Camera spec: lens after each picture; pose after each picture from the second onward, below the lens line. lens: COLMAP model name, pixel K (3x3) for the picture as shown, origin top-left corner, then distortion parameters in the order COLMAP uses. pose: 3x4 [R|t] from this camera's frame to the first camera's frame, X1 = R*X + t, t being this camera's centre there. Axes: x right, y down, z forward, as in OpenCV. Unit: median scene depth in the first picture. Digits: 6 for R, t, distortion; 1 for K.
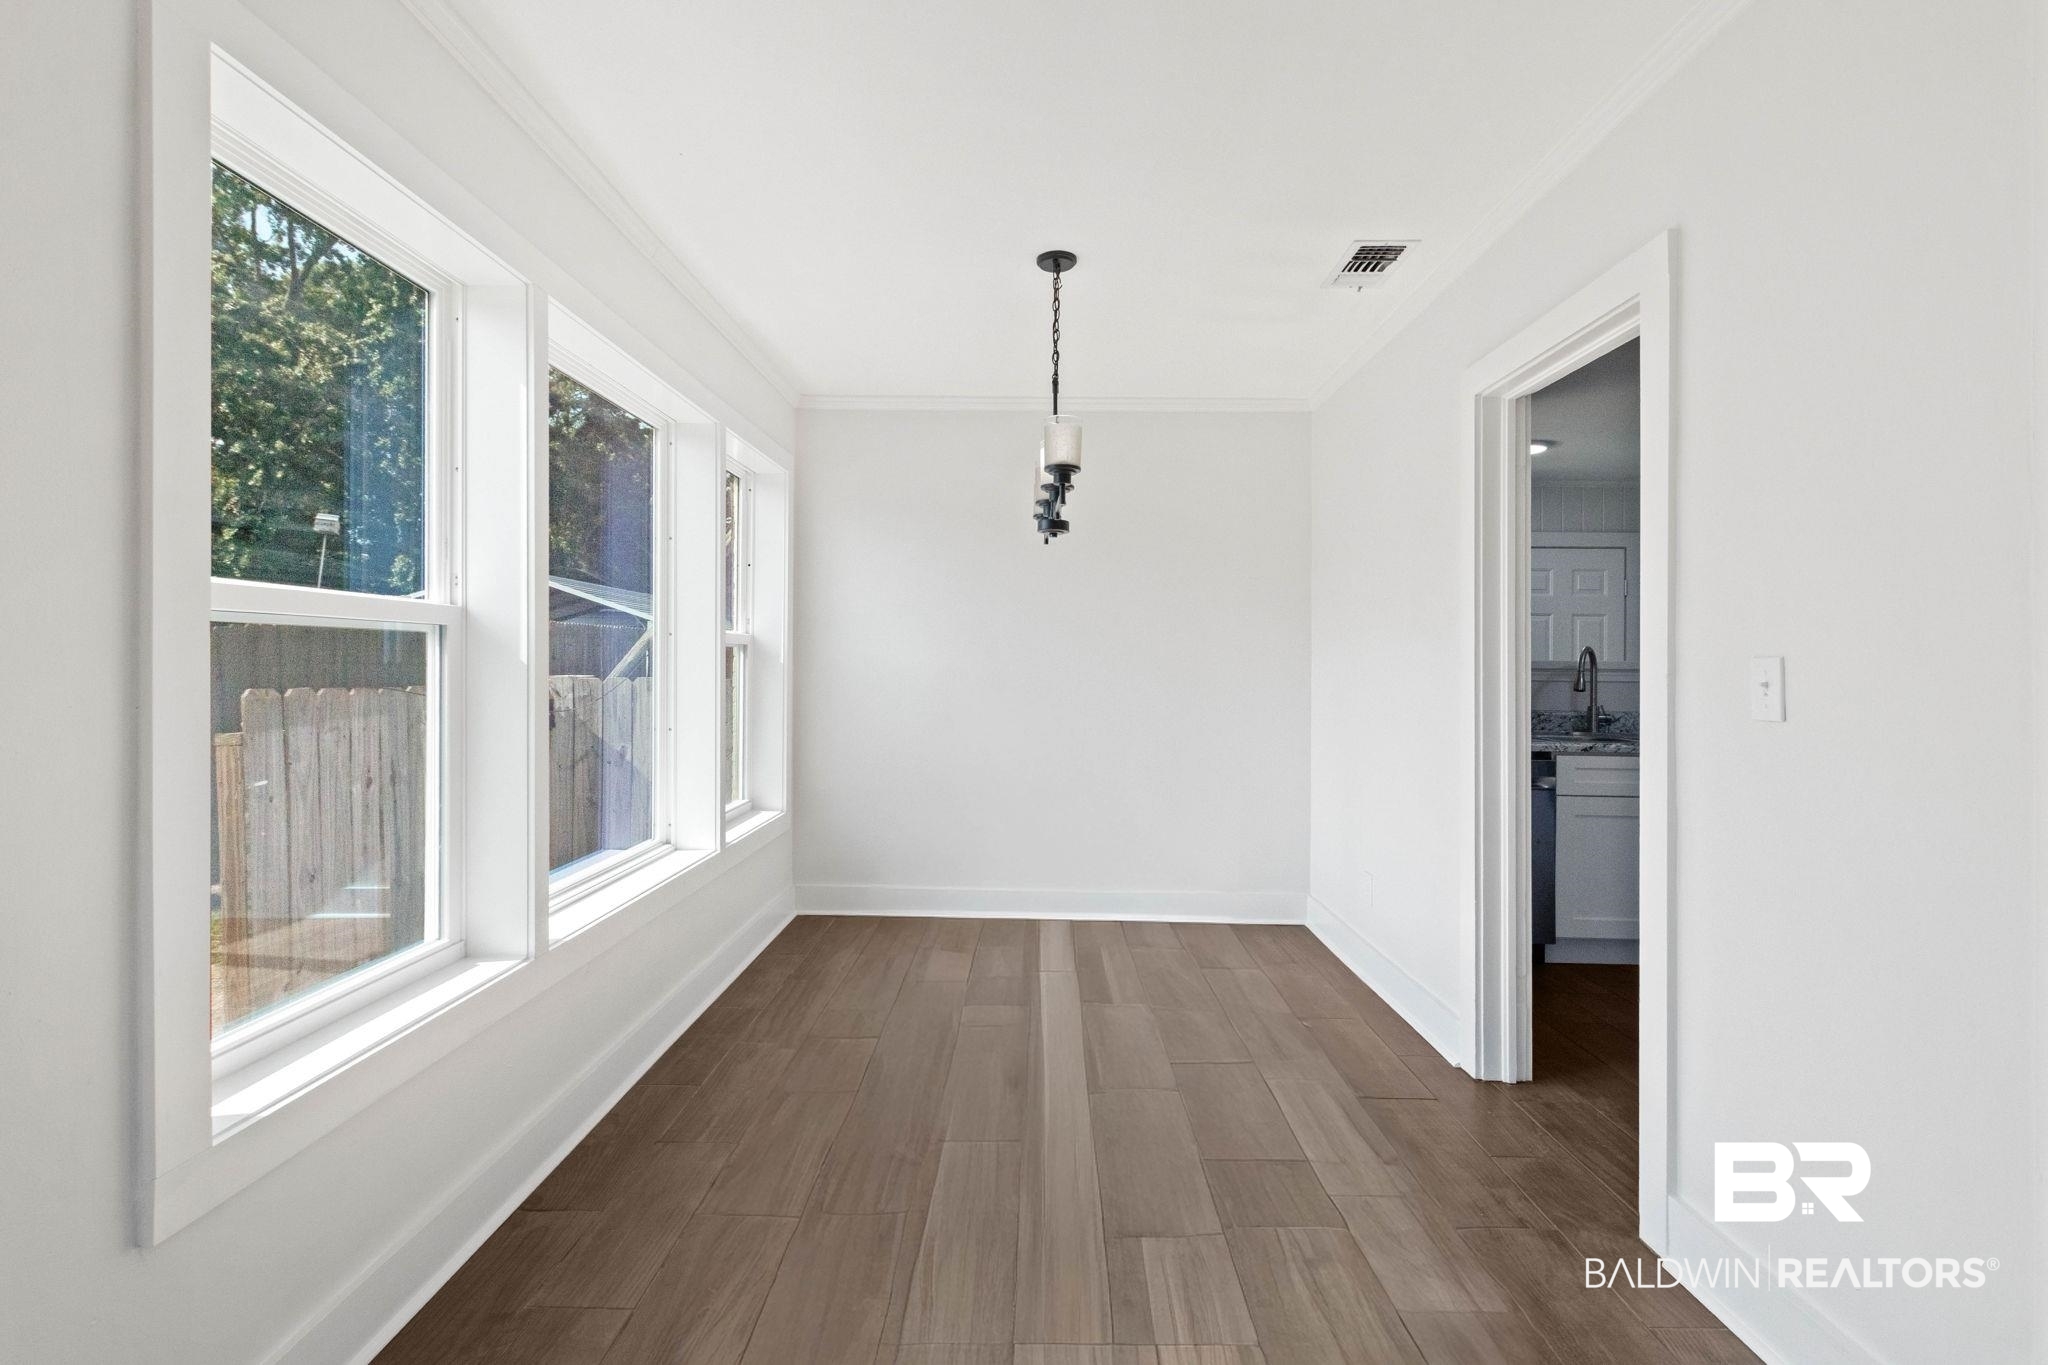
lens RADIAL K [[949.7, 0, 1026.2], [0, 949.7, 682.9], [0, 0, 1]] dist [0.001381, -0.000187]
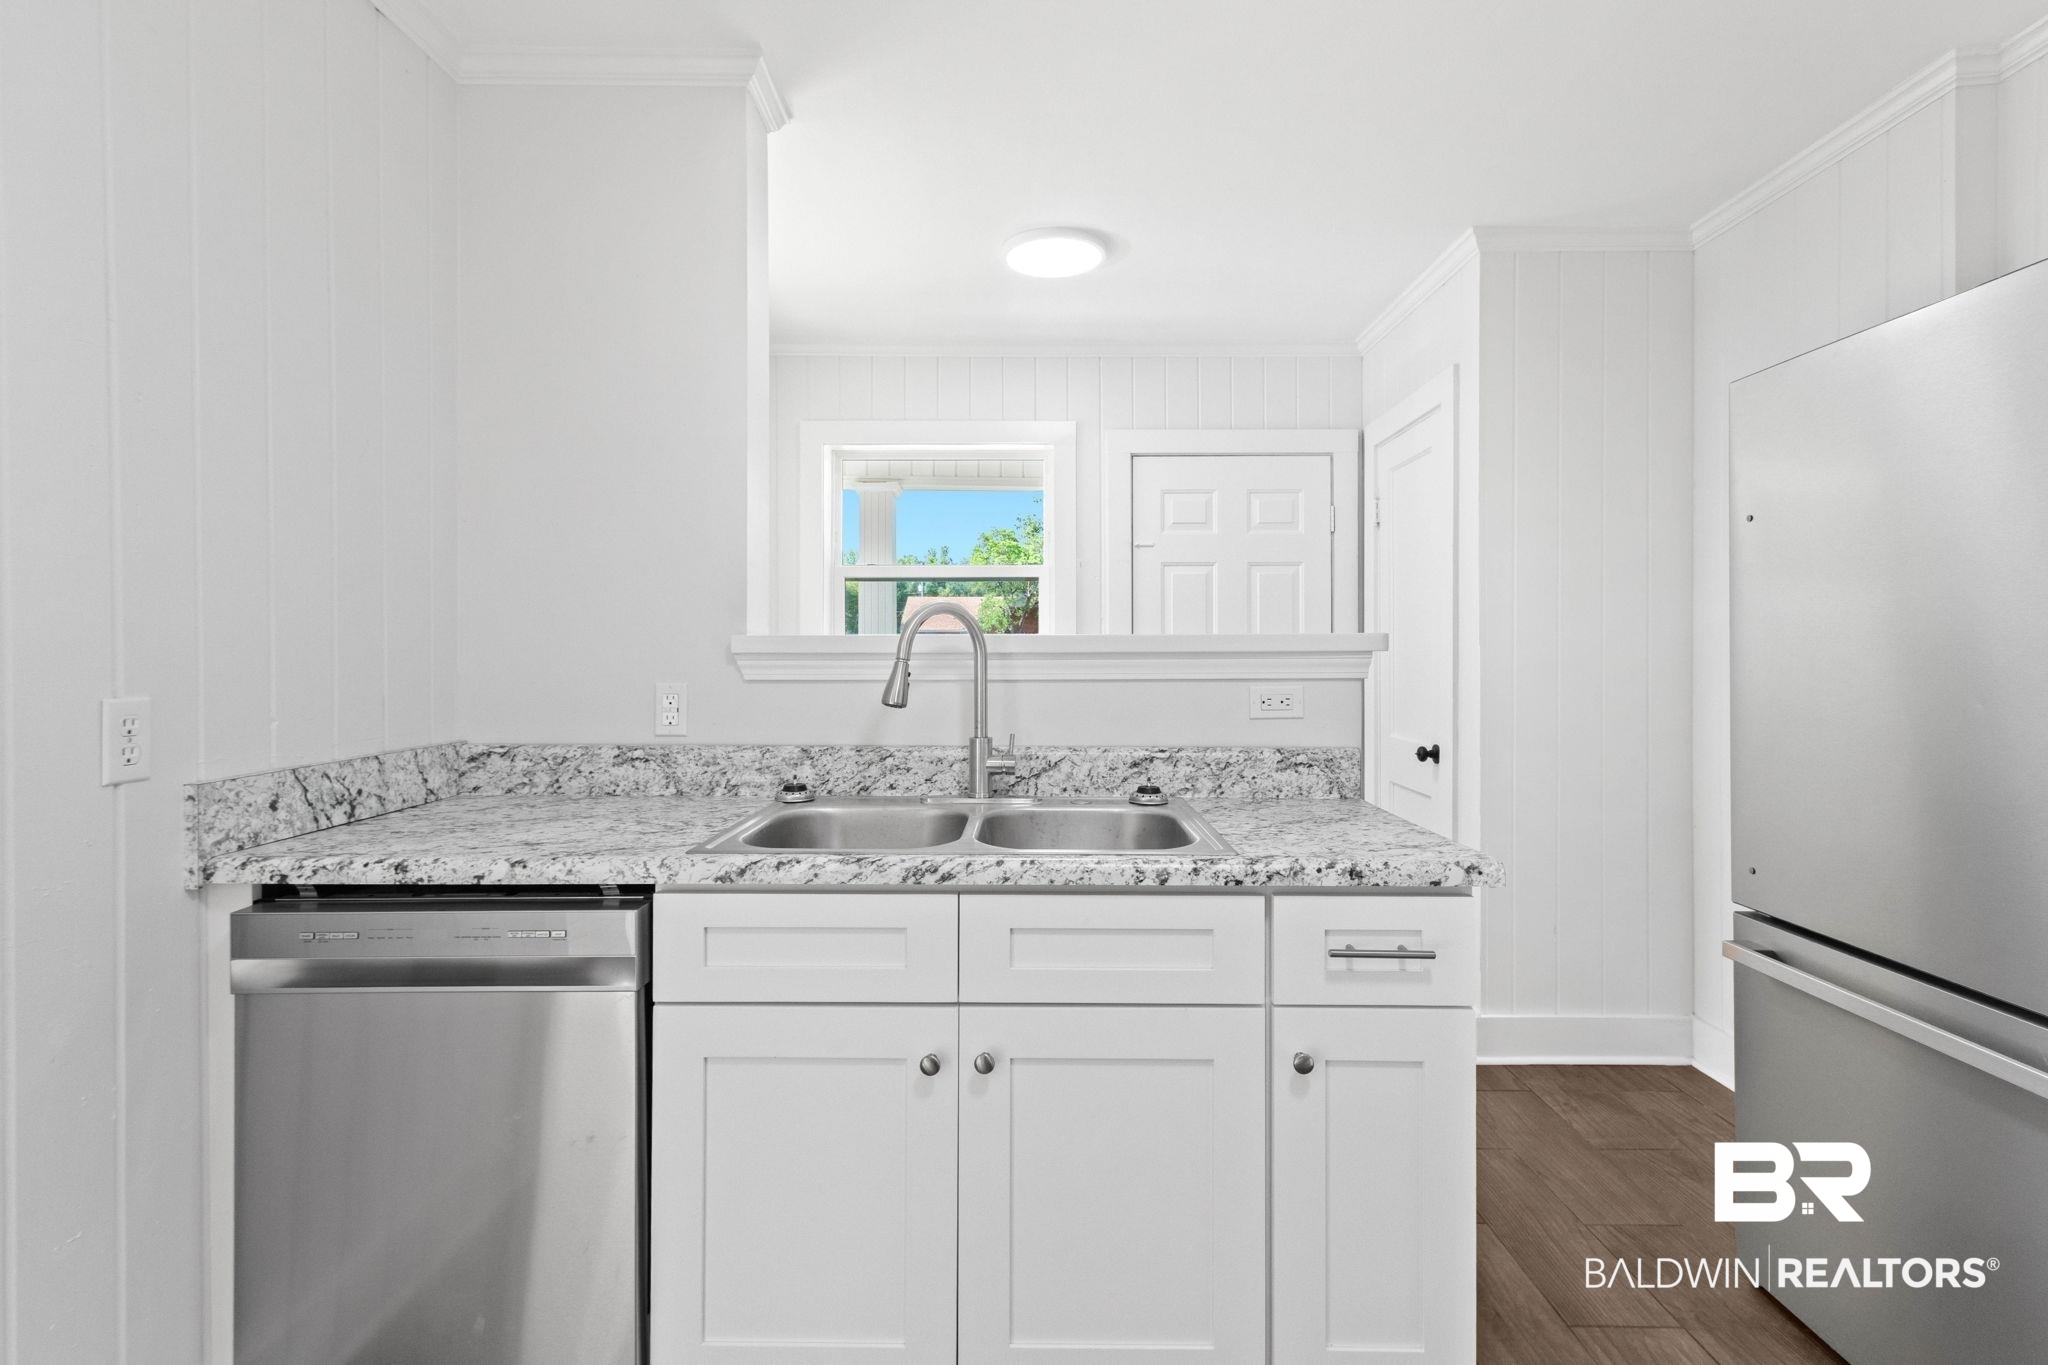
lens RADIAL K [[949.7, 0, 1027.2], [0, 949.7, 655.1], [0, 0, 1]] dist [0.001381, -0.000187]
pose [[0.999907, -0.013421, 0.002539, 0.608565], [0.013461, 0.999773, -0.016526, -0.006086], [-0.002316, 0.016559, 0.999860, 0.550068]]
